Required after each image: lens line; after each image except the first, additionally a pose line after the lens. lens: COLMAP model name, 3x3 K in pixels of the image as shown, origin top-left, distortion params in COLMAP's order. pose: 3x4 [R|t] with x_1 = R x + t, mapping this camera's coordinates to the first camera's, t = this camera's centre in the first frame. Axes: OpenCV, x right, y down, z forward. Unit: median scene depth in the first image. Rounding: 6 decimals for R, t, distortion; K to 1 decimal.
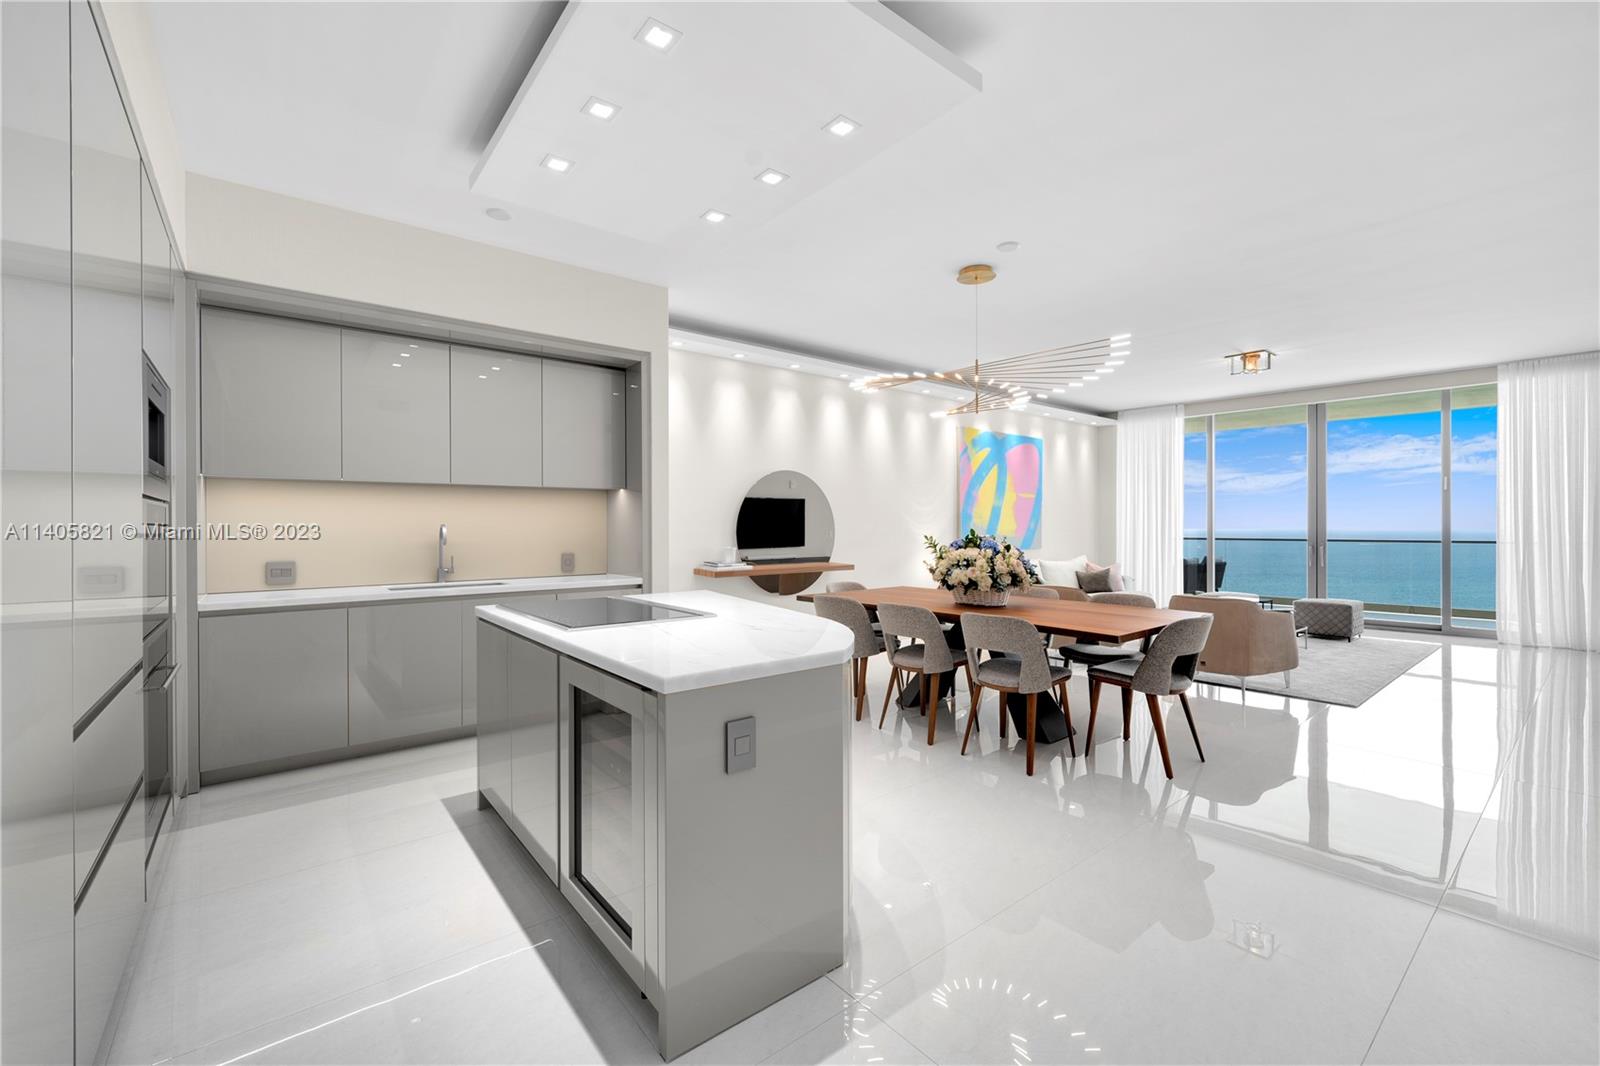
lens RADIAL K [[663.9, 0, 799.5], [0, 663.9, 523.1], [0, 0, 1]] dist [-0.000044, -0.000342]
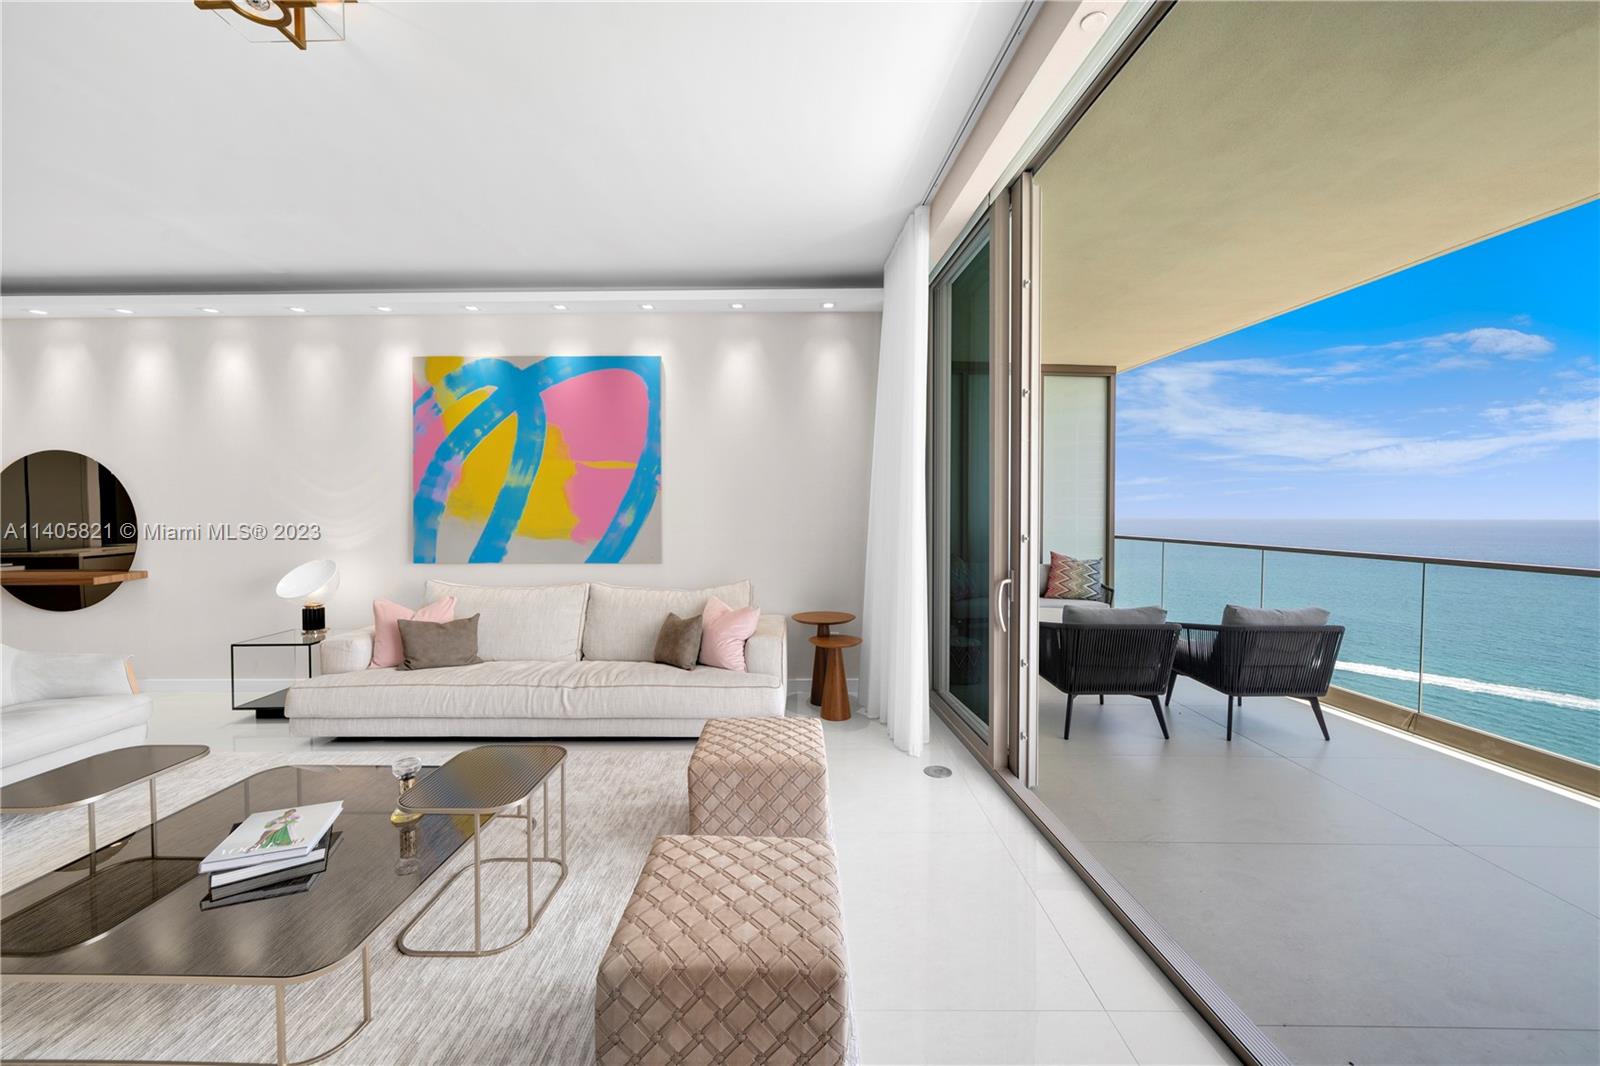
lens RADIAL K [[663.9, 0, 799.5], [0, 663.9, 523.1], [0, 0, 1]] dist [-0.000044, -0.000342]
pose [[0.769741, 0.013119, -0.638222, 0.976150], [0.005290, 0.999623, 0.026929, -0.009116], [0.638335, -0.024104, 0.769381, 0.819370]]
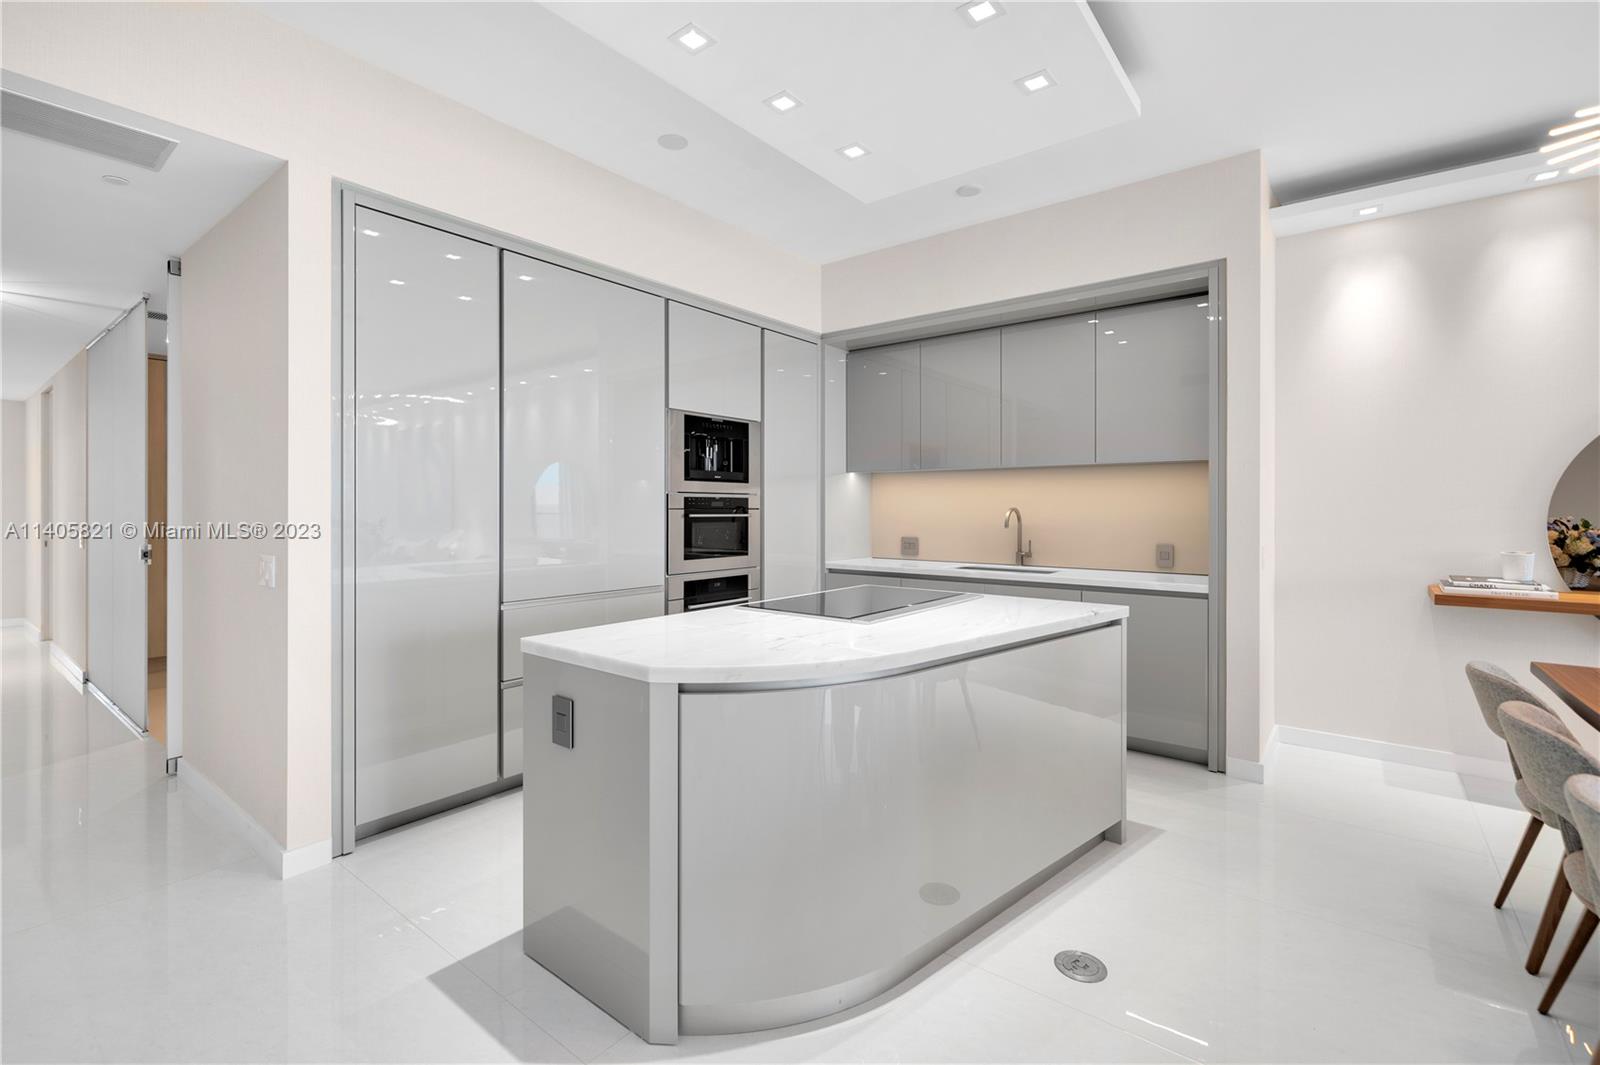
lens RADIAL K [[708.2, 0, 793.6], [0, 708.2, 507.4], [0, 0, 1]] dist [-0.000381, -0.000171]
pose [[0.221124, 0.004019, -0.975237, 0.247133], [0.002314, 0.999987, 0.004645, -0.002431], [0.975243, -0.003284, 0.221112, 0.253153]]
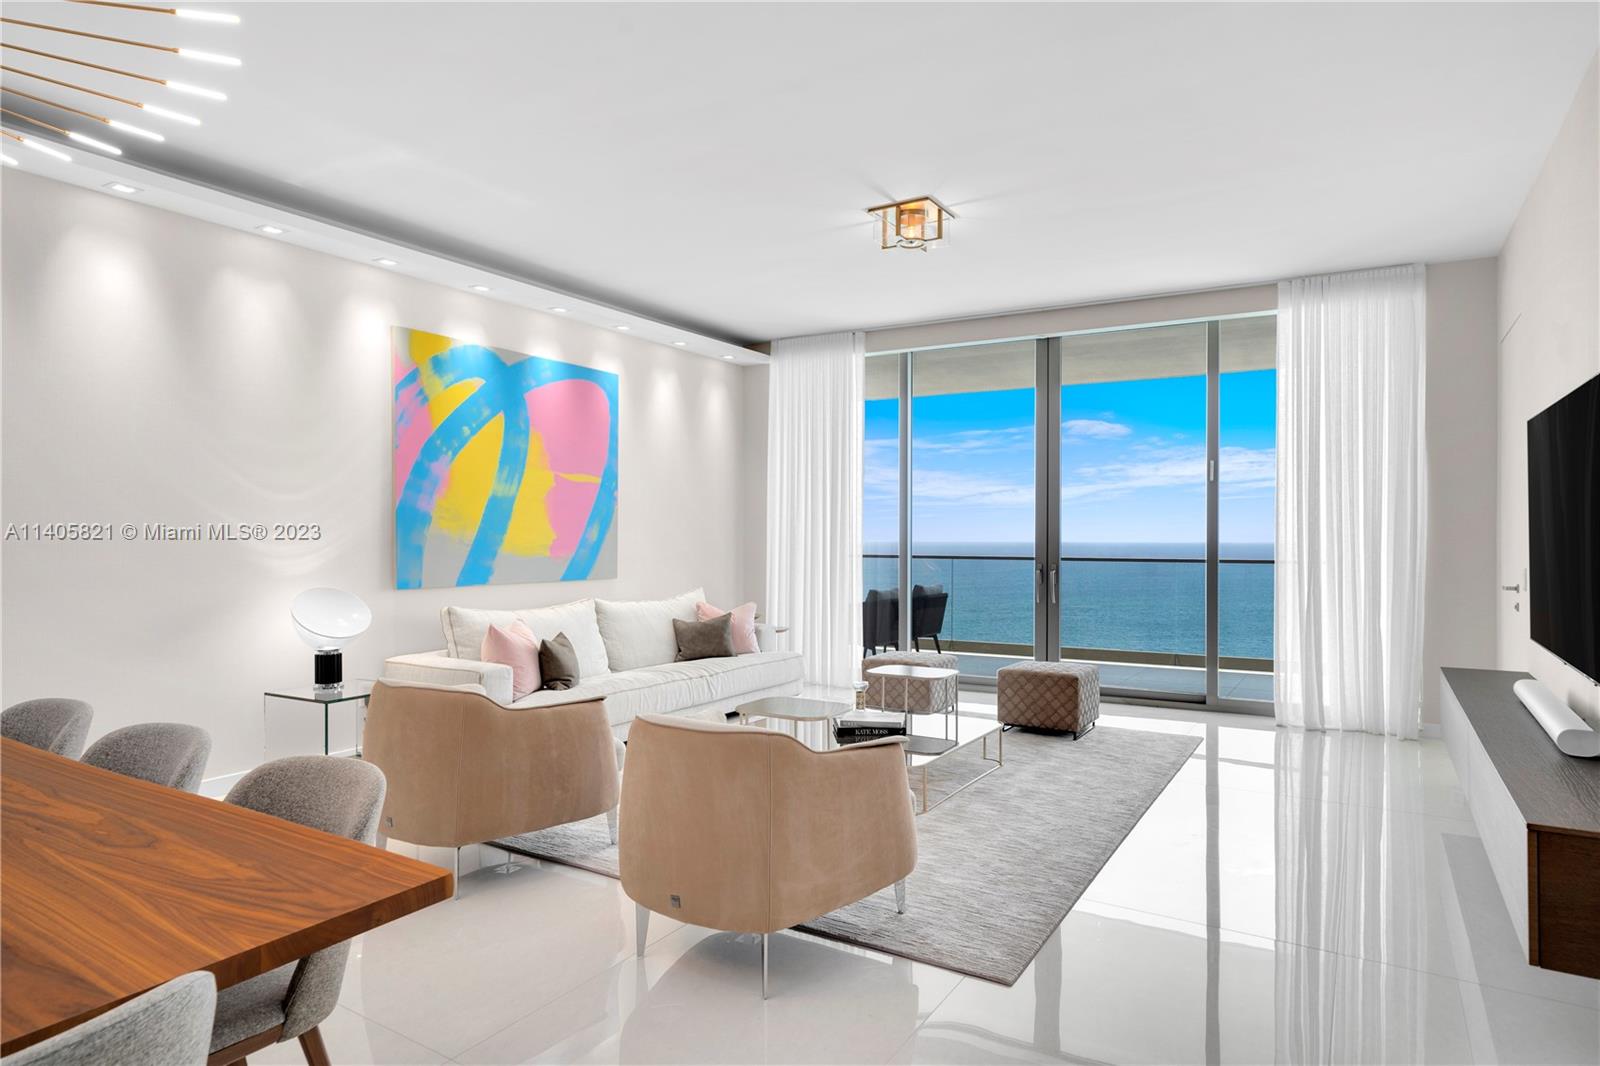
lens RADIAL K [[898.9, 0, 800.0], [0, 898.9, 533.0], [0, 0, 1]] dist [0.002027, 0.000334]
pose [[0.946038, 0.003633, 0.324036, 0.332788], [-0.004503, 0.999988, 0.001935, -0.000167], [-0.324025, -0.003289, 0.946043, 0.324303]]
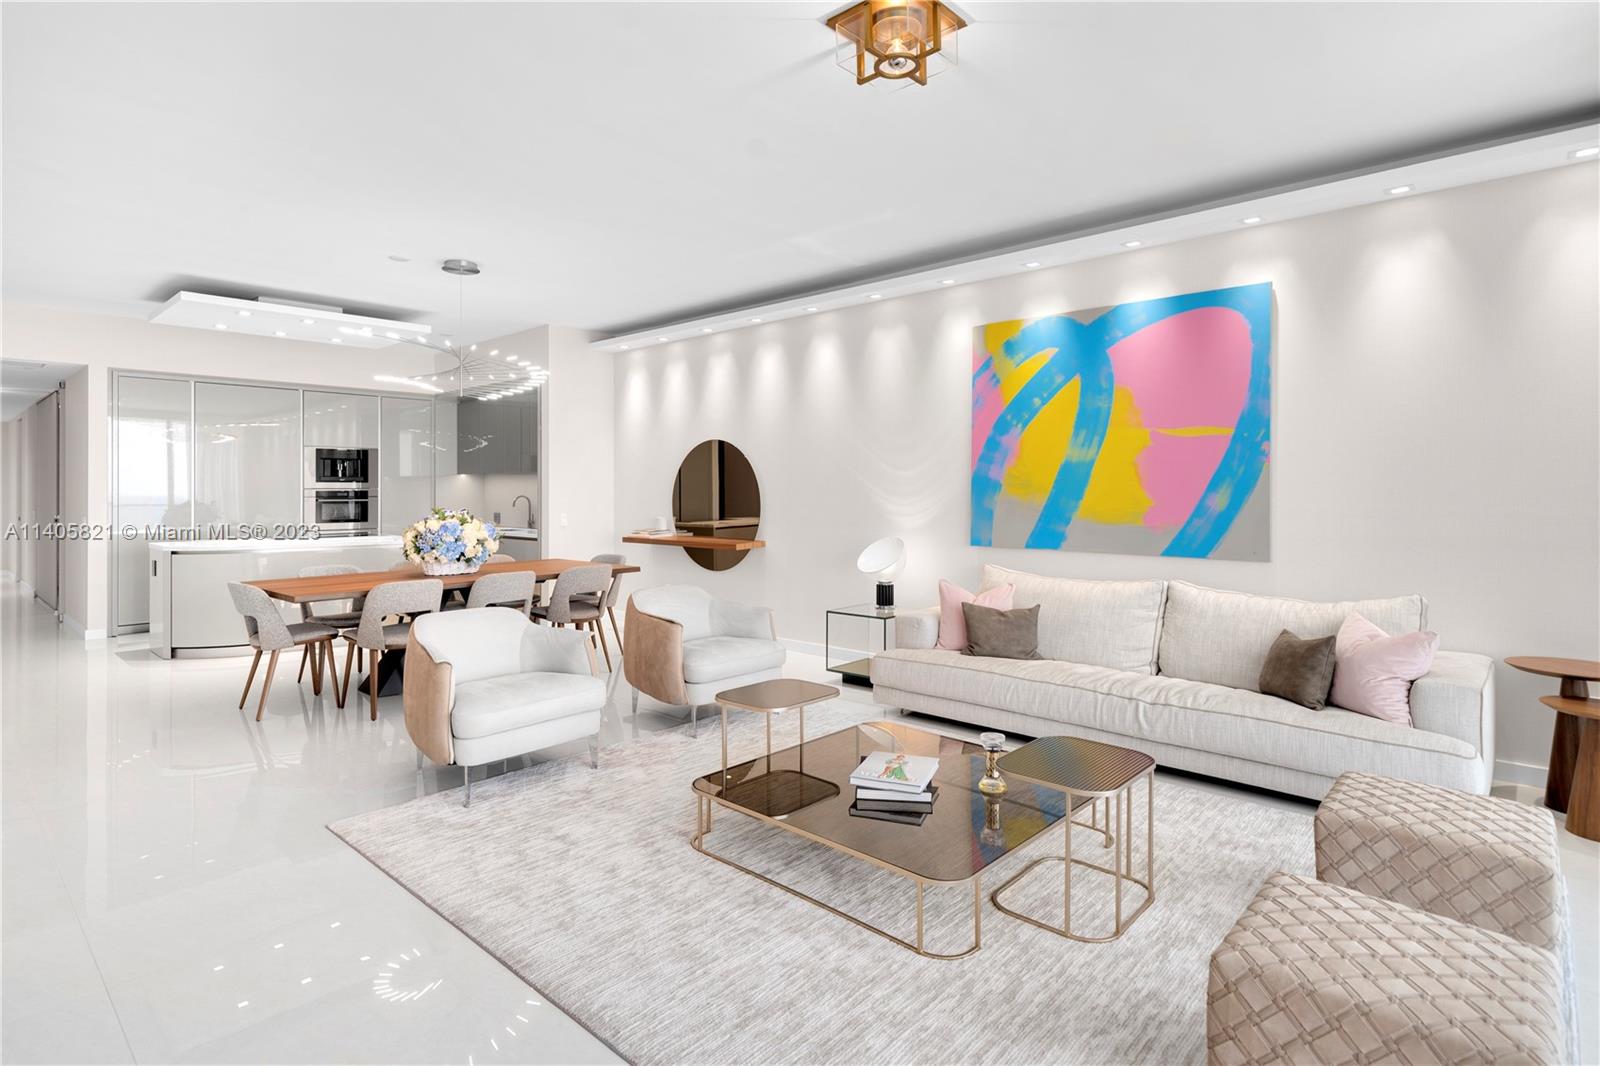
lens RADIAL K [[817.5, 0, 792.1], [0, 817.5, 488.0], [0, 0, 1]] dist [0.002046, -0.000132]
pose [[0.146077, 0.000503, -0.989273, 0.991931], [0.006405, 0.999978, 0.001455, -0.009239], [0.989253, -0.006549, 0.146070, 0.804804]]
